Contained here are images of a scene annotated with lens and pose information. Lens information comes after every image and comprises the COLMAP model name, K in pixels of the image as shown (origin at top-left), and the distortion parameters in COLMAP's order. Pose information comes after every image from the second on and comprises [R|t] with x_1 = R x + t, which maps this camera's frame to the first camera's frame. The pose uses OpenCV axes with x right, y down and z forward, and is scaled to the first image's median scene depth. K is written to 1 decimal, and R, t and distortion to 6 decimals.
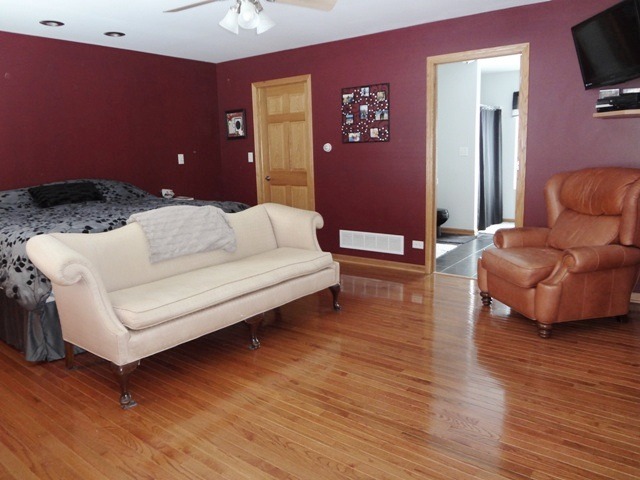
lens RADIAL K [[478.3, 0, 321.2], [0, 478.3, 239.1], [0, 0, 1]] dist [-0.041272, 0.002288]
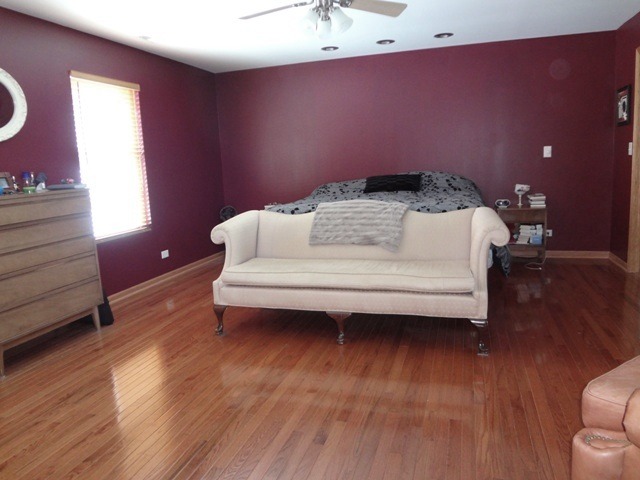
lens RADIAL K [[478.3, 0, 320.9], [0, 478.3, 238.0], [0, 0, 1]] dist [-0.041272, 0.002288]
pose [[0.354540, 0.154828, -0.922133, 0.406075], [-0.130979, 0.984696, 0.114974, -0.057174], [0.925822, 0.080017, 0.369393, 0.304000]]
